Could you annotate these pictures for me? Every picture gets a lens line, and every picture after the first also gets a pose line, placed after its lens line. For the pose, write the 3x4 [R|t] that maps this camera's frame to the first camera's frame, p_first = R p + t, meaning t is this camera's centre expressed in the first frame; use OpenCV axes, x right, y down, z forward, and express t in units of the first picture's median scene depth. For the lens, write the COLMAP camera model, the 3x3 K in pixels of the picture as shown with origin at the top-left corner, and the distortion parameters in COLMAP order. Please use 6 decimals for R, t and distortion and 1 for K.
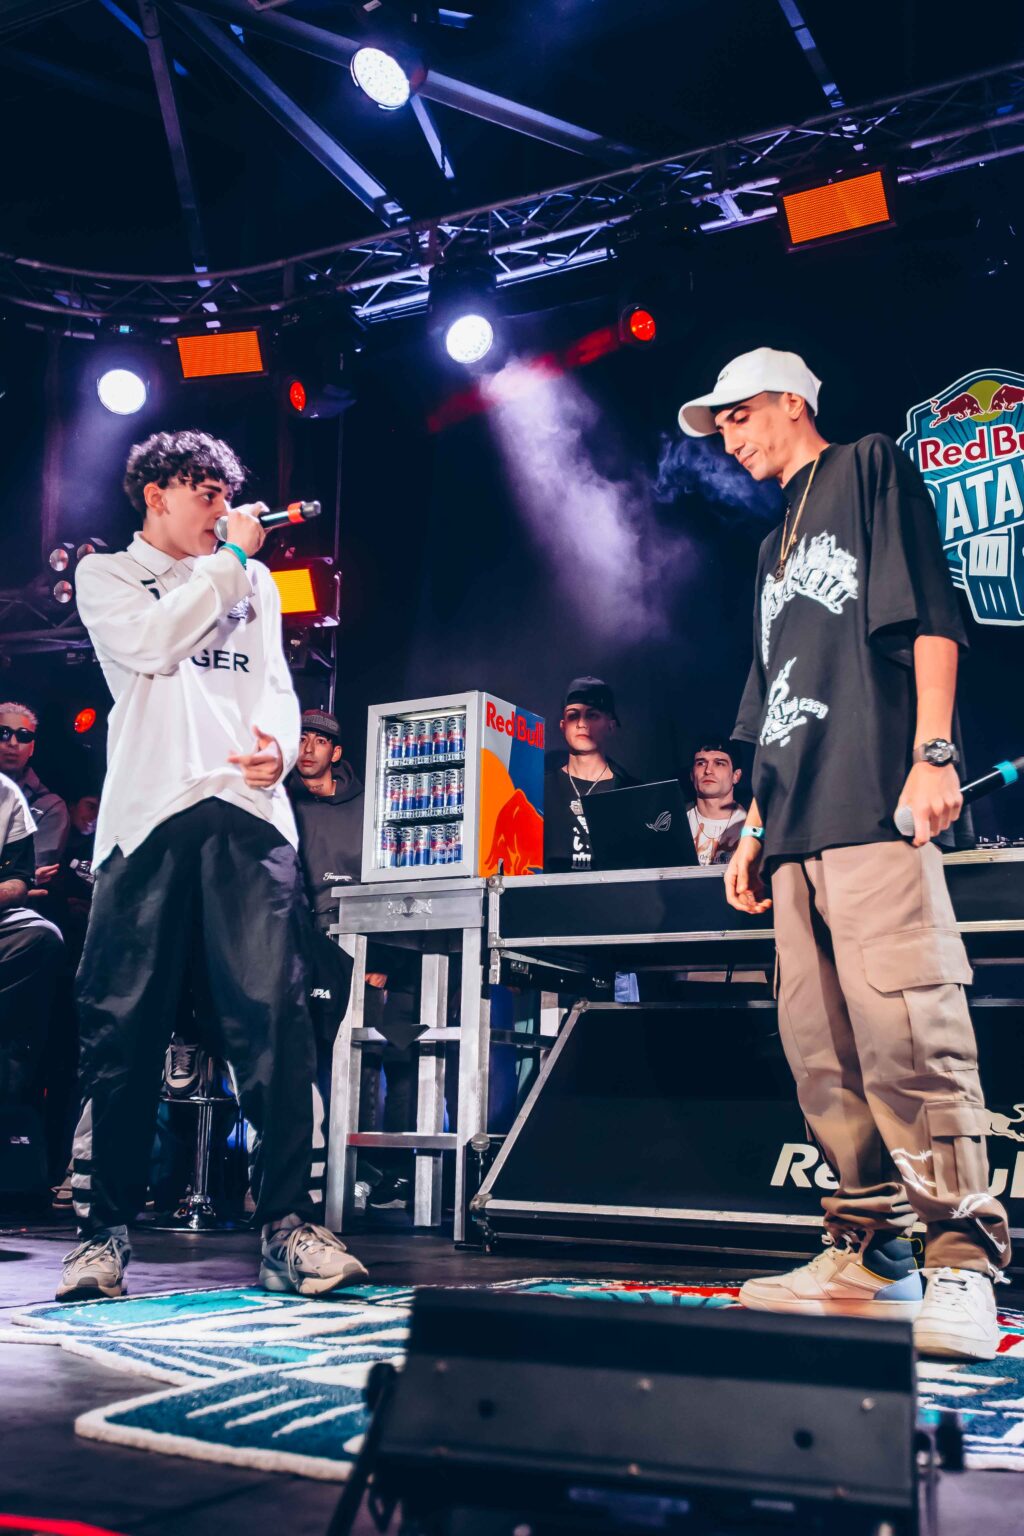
lens RADIAL K [[1598.8, 0, 504.5], [0, 1598.8, 729.7], [0, 0, 1]] dist [0.006798, 0.064873]
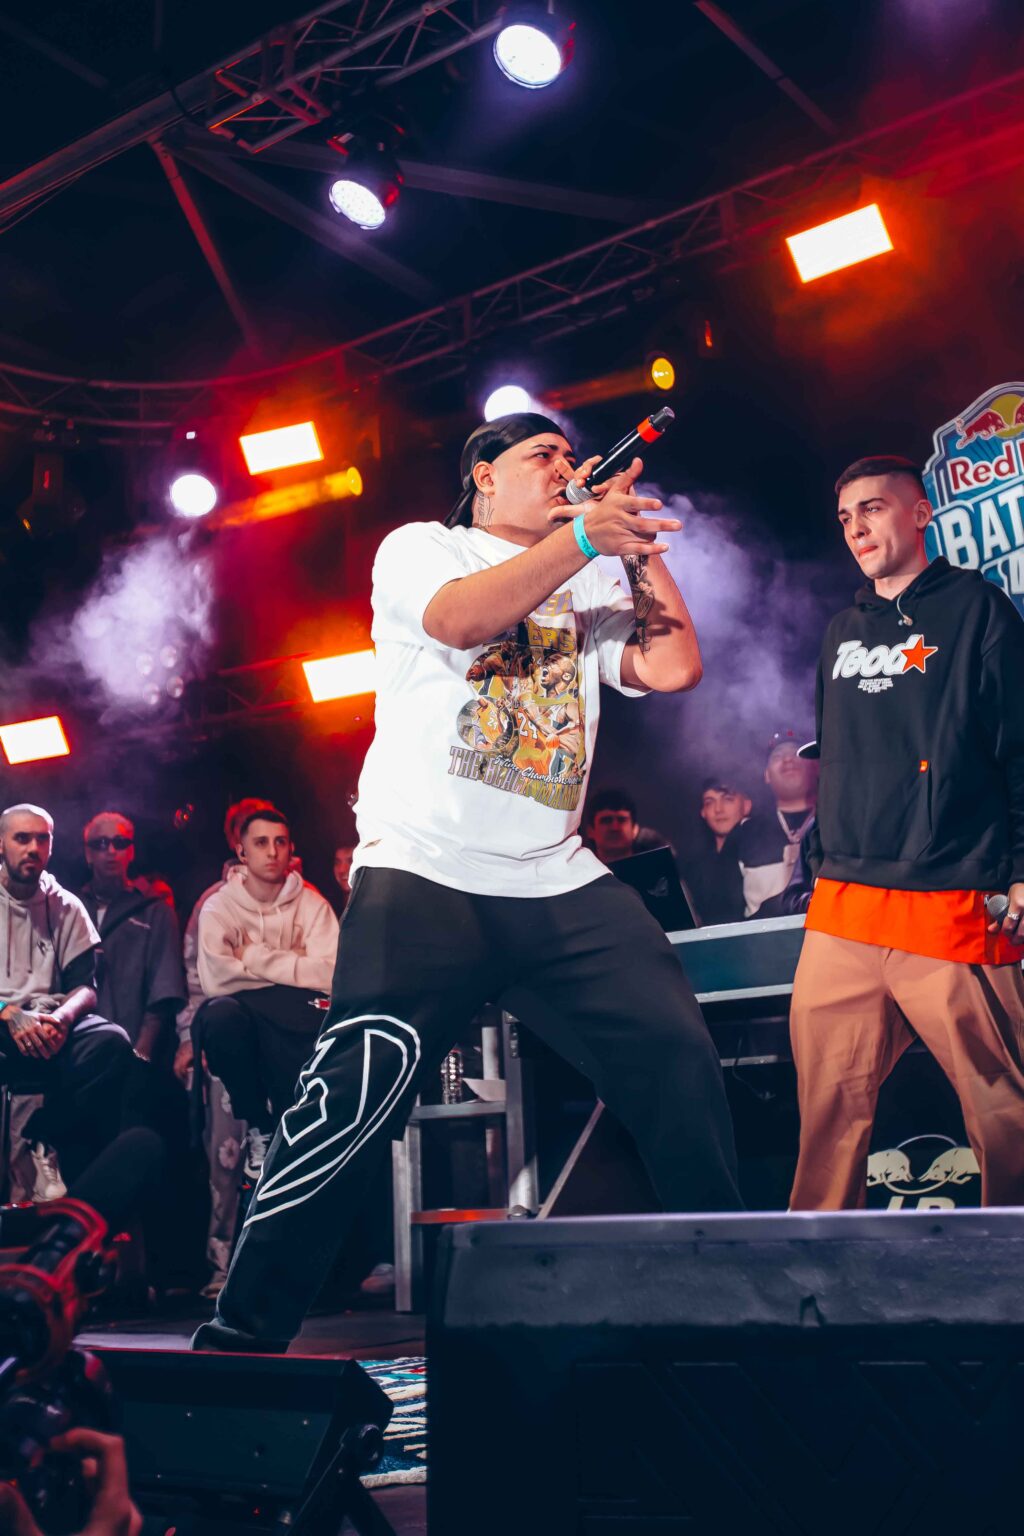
lens RADIAL K [[1734.2, 0, 483.3], [0, 1734.2, 637.7], [0, 0, 1]] dist [-0.017273, 0.176007]
pose [[0.984036, -0.106841, -0.142329, 0.139785], [0.097370, 0.992645, -0.071942, -0.028457], [0.148968, 0.056935, 0.987202, -0.111439]]
